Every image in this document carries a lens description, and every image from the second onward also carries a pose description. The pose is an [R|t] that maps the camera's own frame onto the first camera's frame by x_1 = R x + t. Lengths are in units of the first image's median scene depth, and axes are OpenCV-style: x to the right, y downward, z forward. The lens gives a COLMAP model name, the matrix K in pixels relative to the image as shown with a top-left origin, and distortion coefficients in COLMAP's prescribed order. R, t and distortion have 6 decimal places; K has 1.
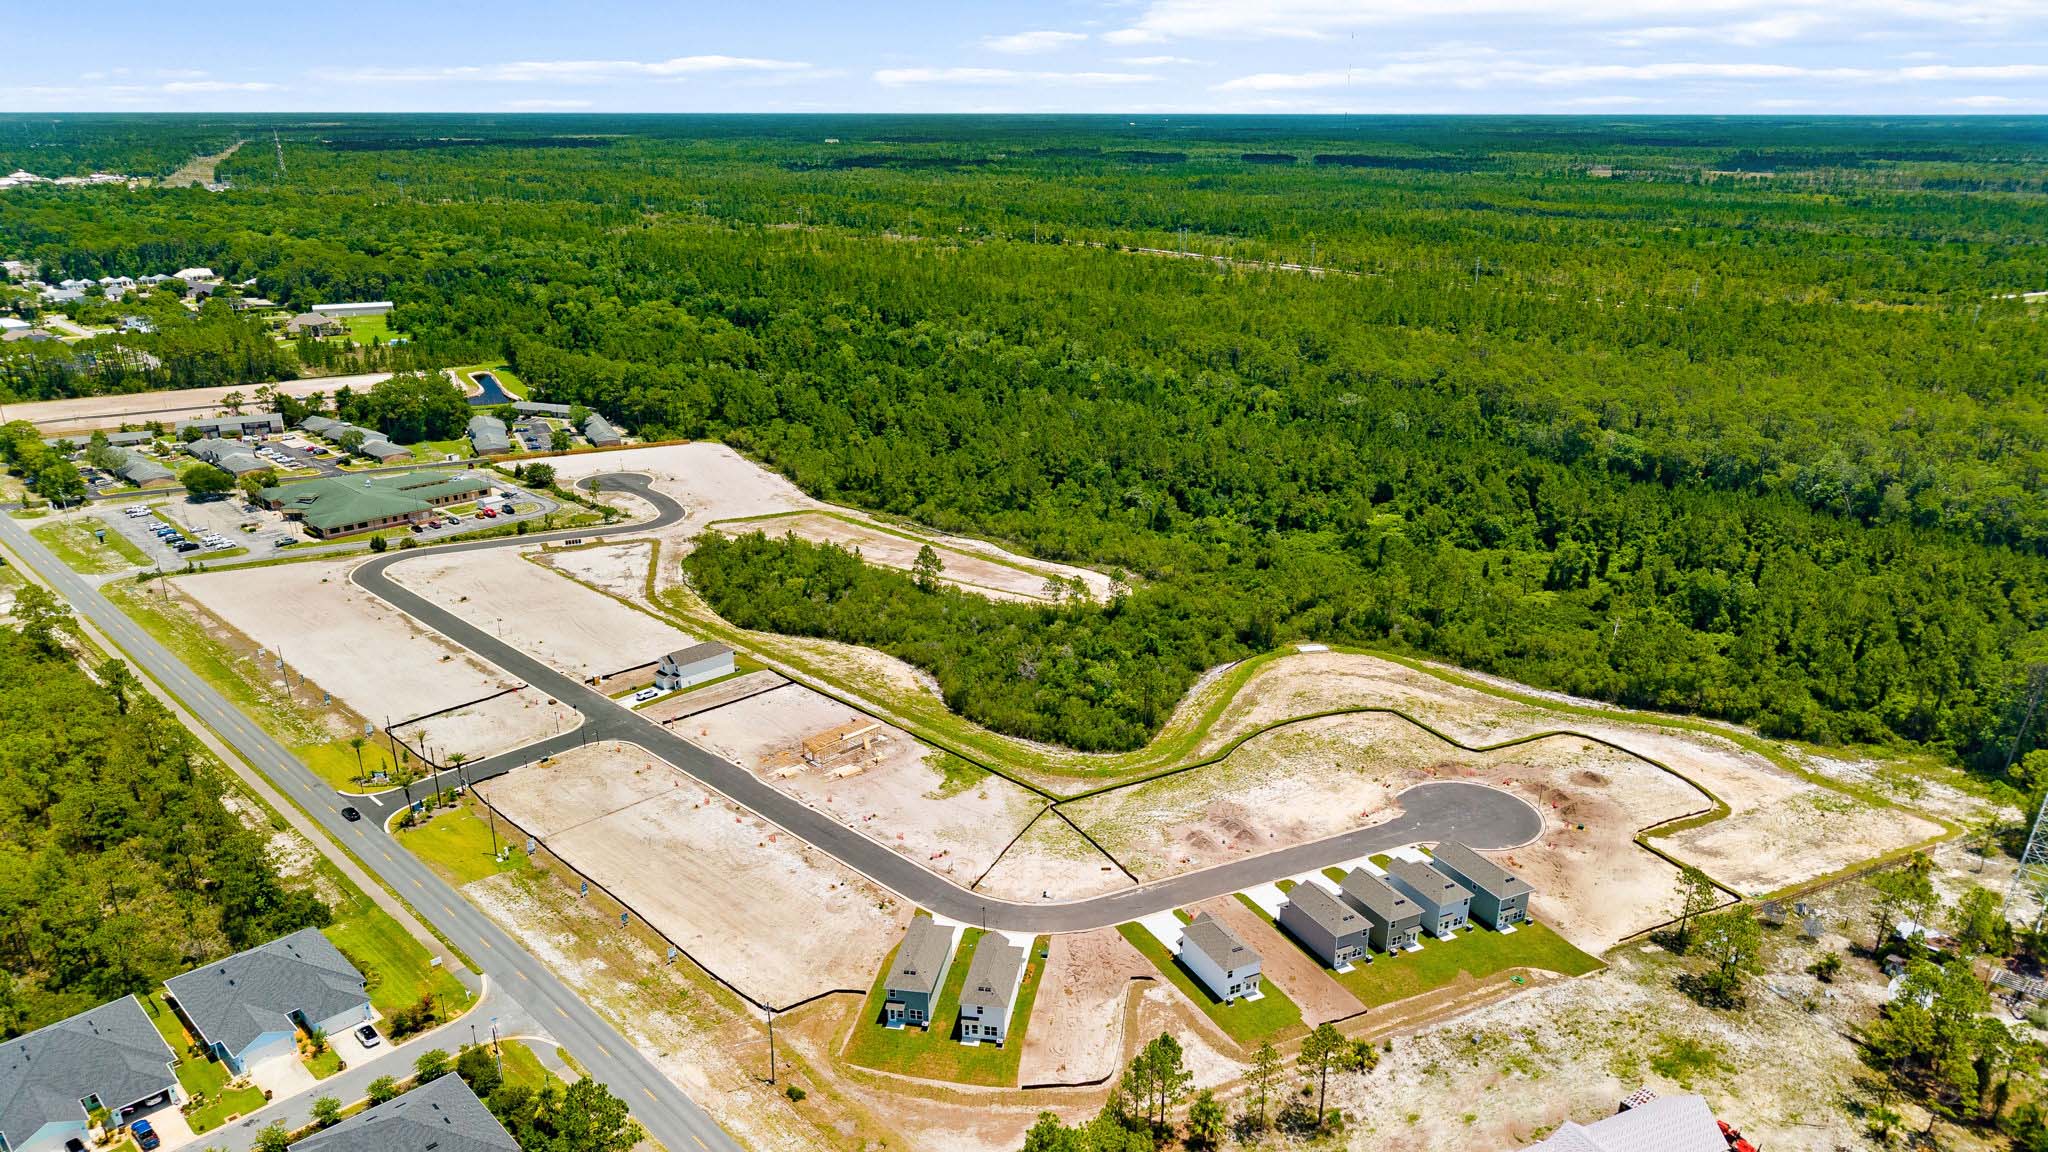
lens RADIAL K [[1372.9, 0, 1027.6], [0, 1372.9, 634.2], [0, 0, 1]] dist [0.031316, -0.003110]
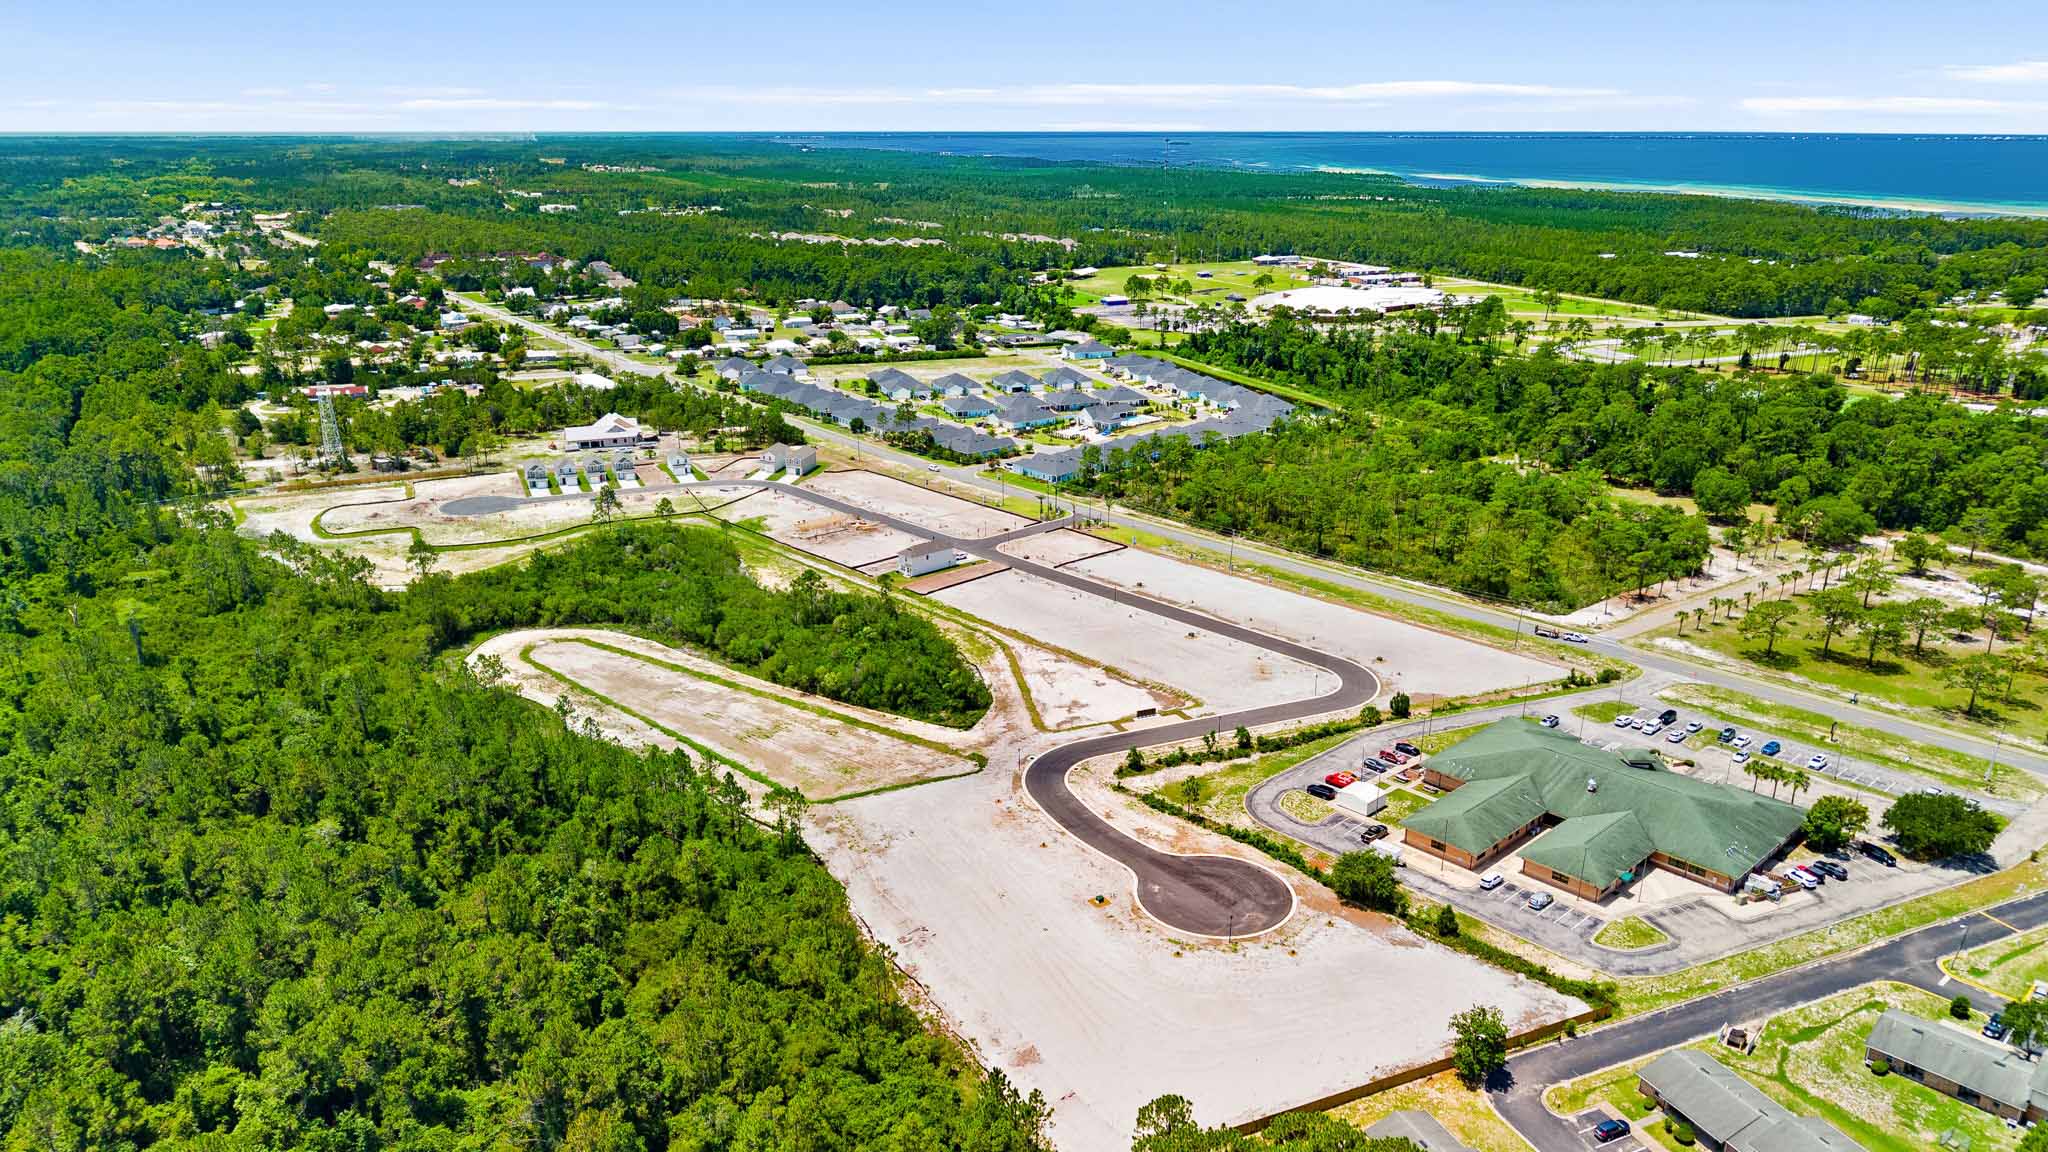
lens RADIAL K [[1391.8, 0, 1024.0], [0, 1391.8, 576.0], [0, 0, 1]] dist [0.057205, -0.000182]
pose [[-0.998746, -0.012794, 0.048400, -0.420266], [0.020127, 0.782594, 0.622207, -0.812689], [-0.045838, 0.622401, -0.781355, 2.149470]]
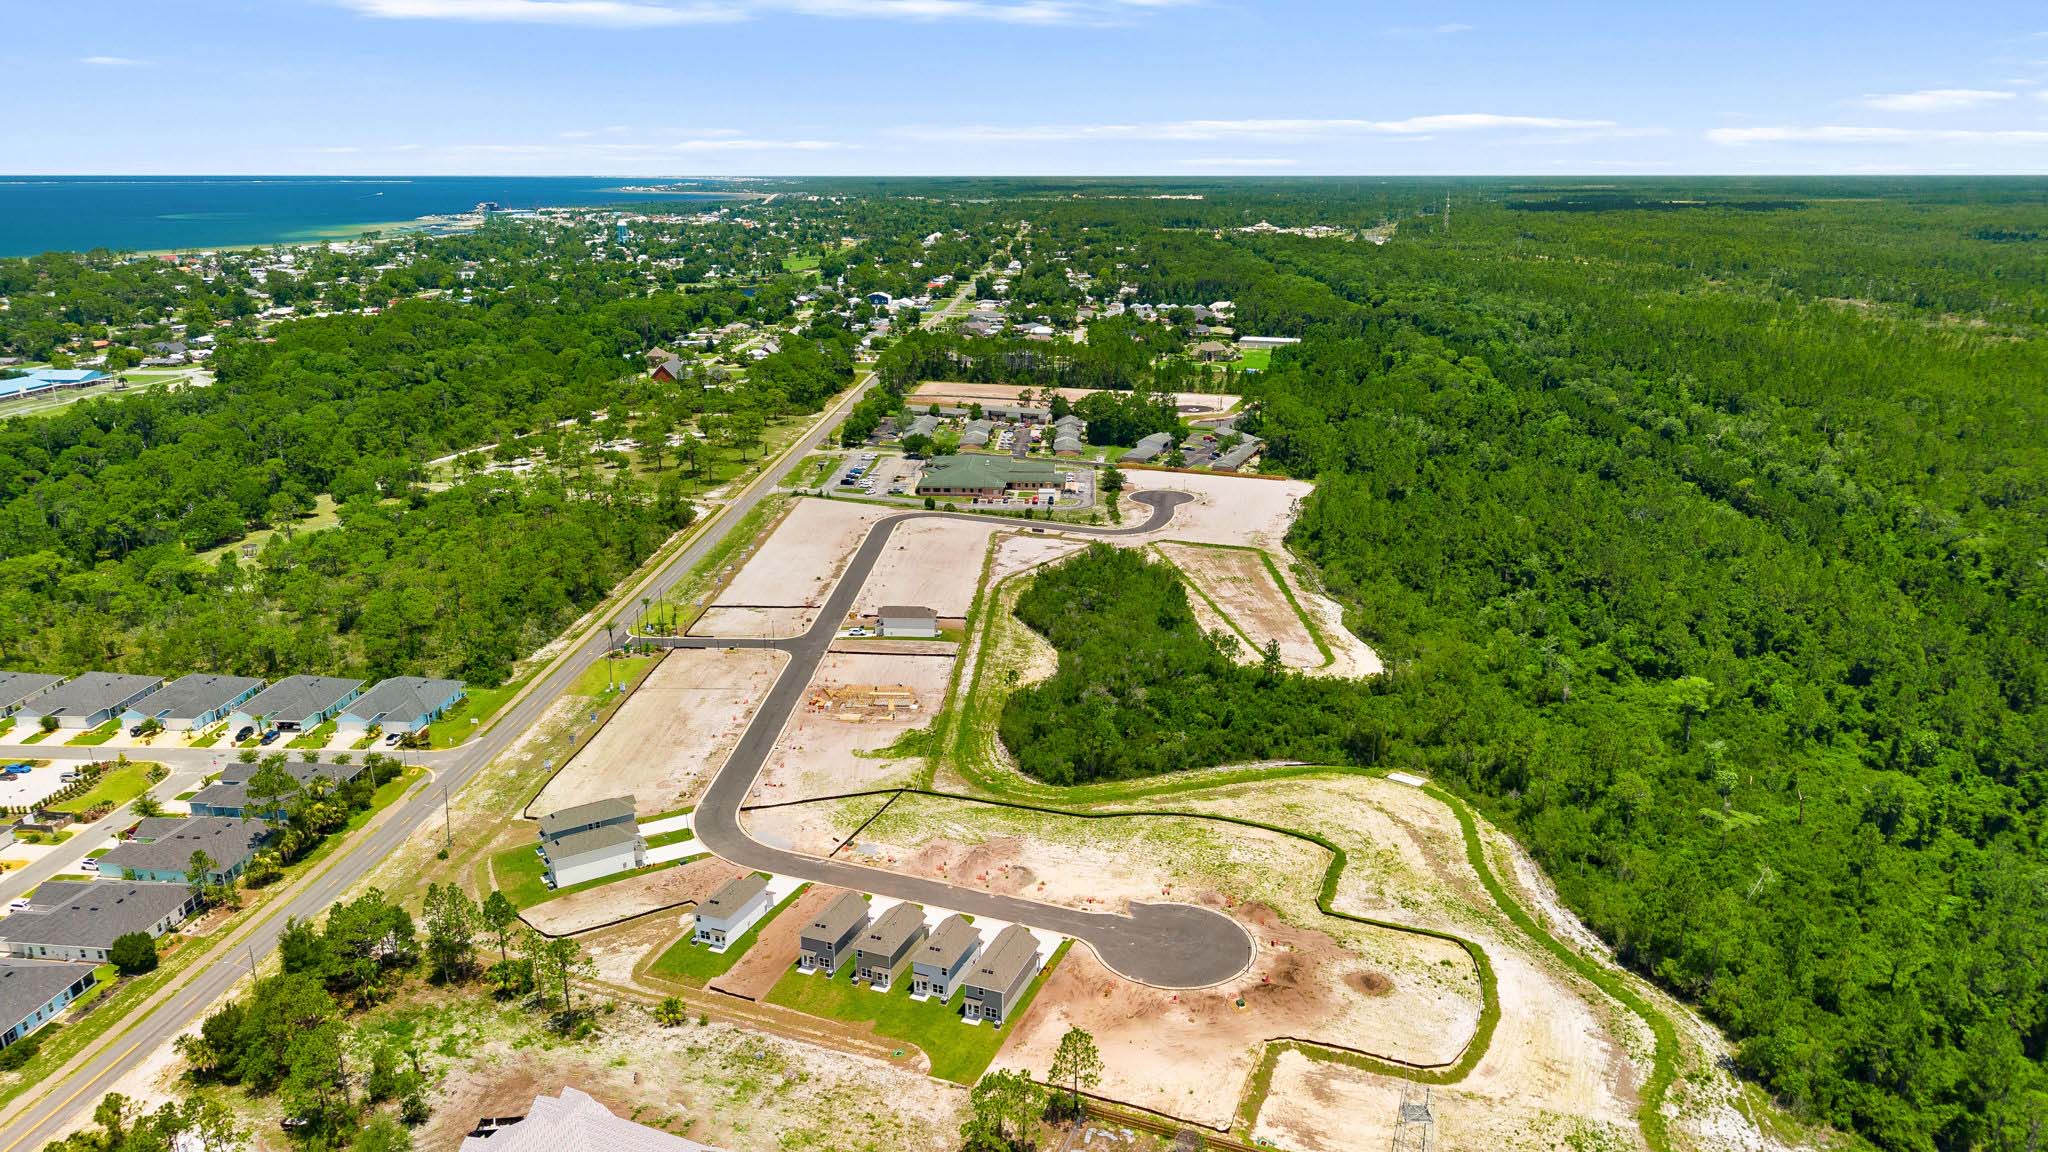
lens RADIAL K [[1372.9, 0, 1027.6], [0, 1372.9, 634.2], [0, 0, 1]] dist [0.031316, -0.003110]
pose [[0.668280, 0.234616, -0.705944, 0.725785], [-0.264388, 0.961916, 0.069404, -0.084185], [0.695343, 0.140262, 0.704858, 0.249506]]
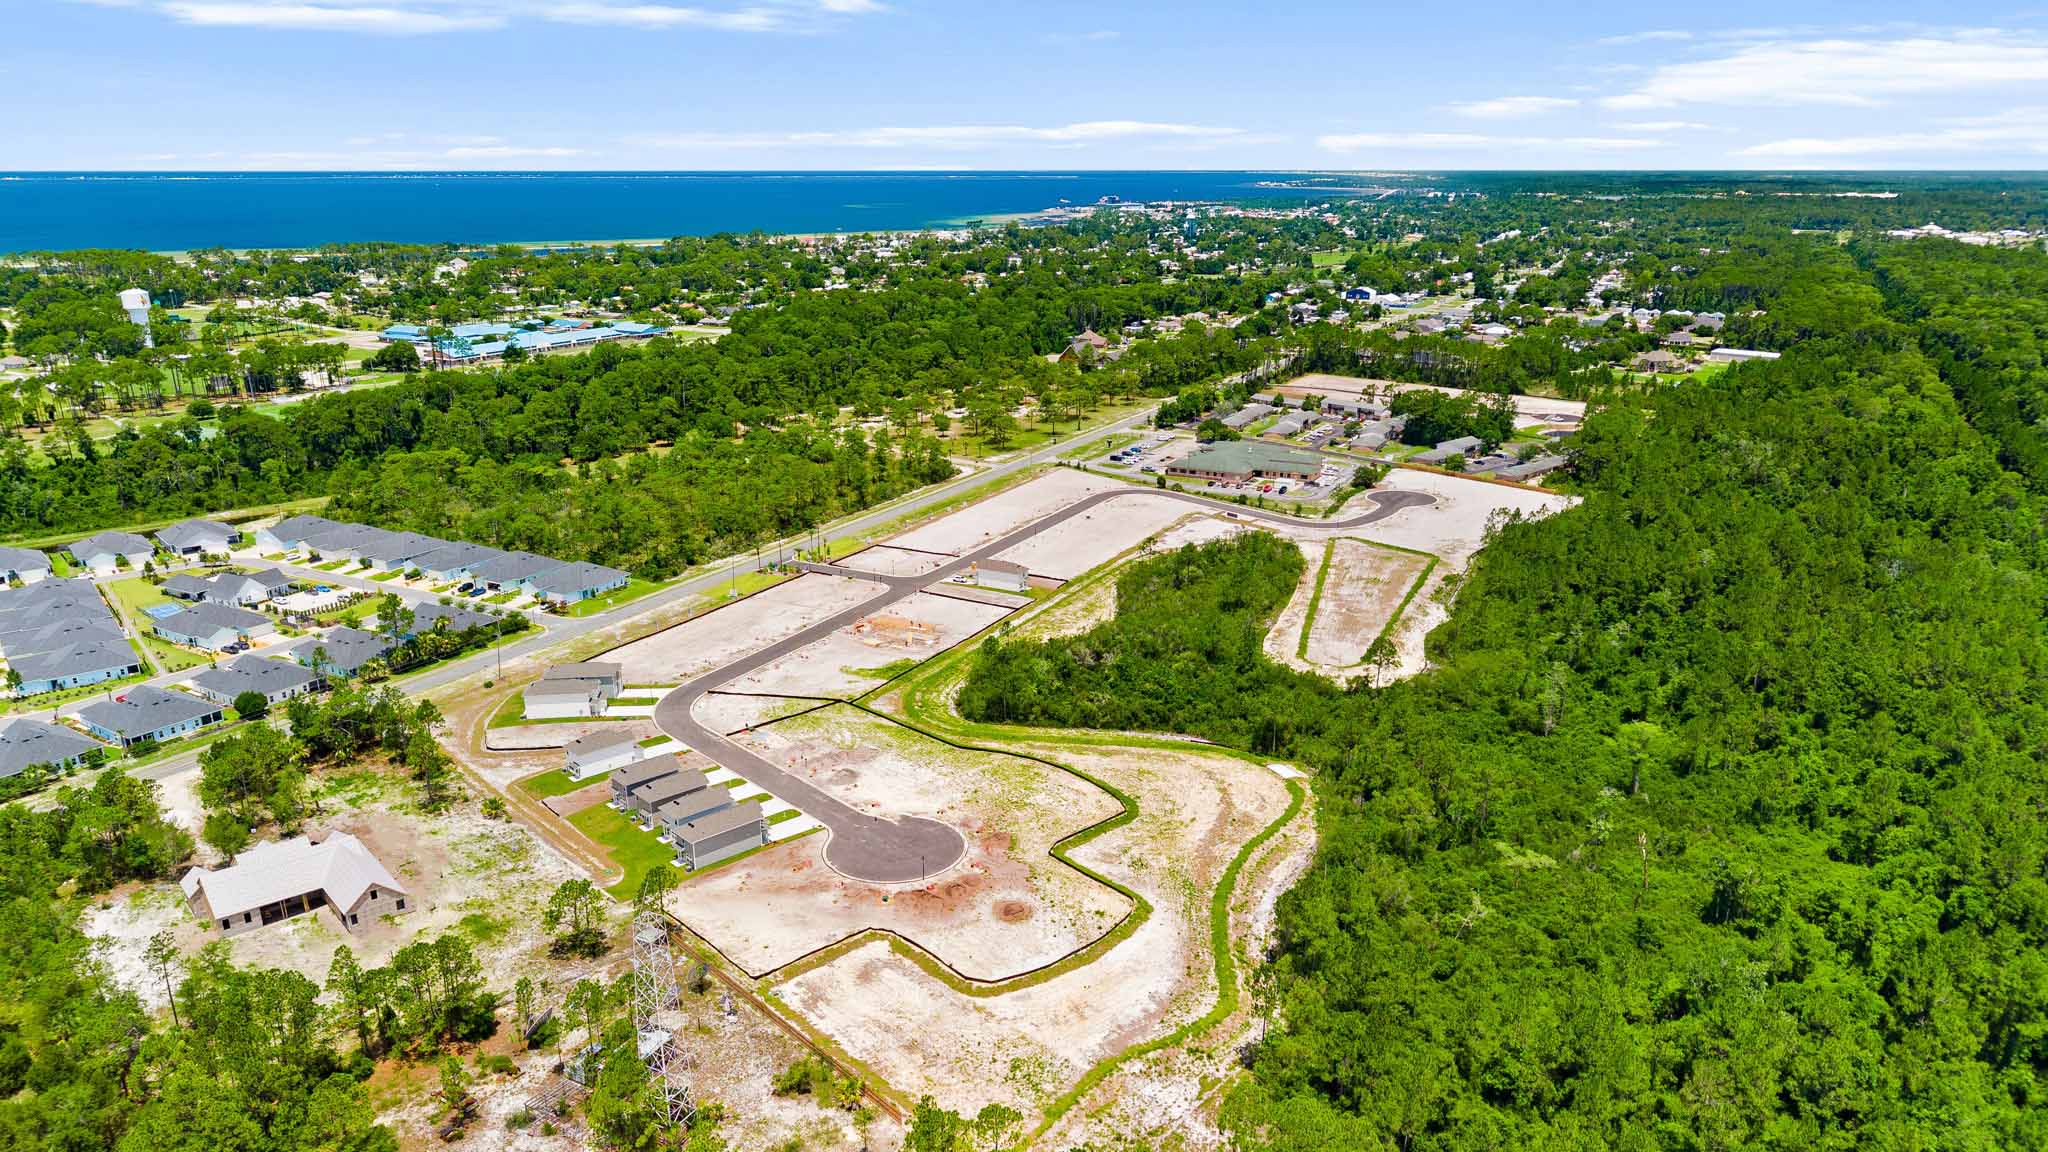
lens RADIAL K [[1399.2, 0, 1024.0], [0, 1399.2, 576.0], [0, 0, 1]] dist [0.025356, 0.000446]
pose [[0.286543, 0.267609, -0.919934, 1.065776], [-0.342887, 0.925241, 0.162350, -0.215308], [0.894607, 0.268913, 0.356881, 0.583880]]
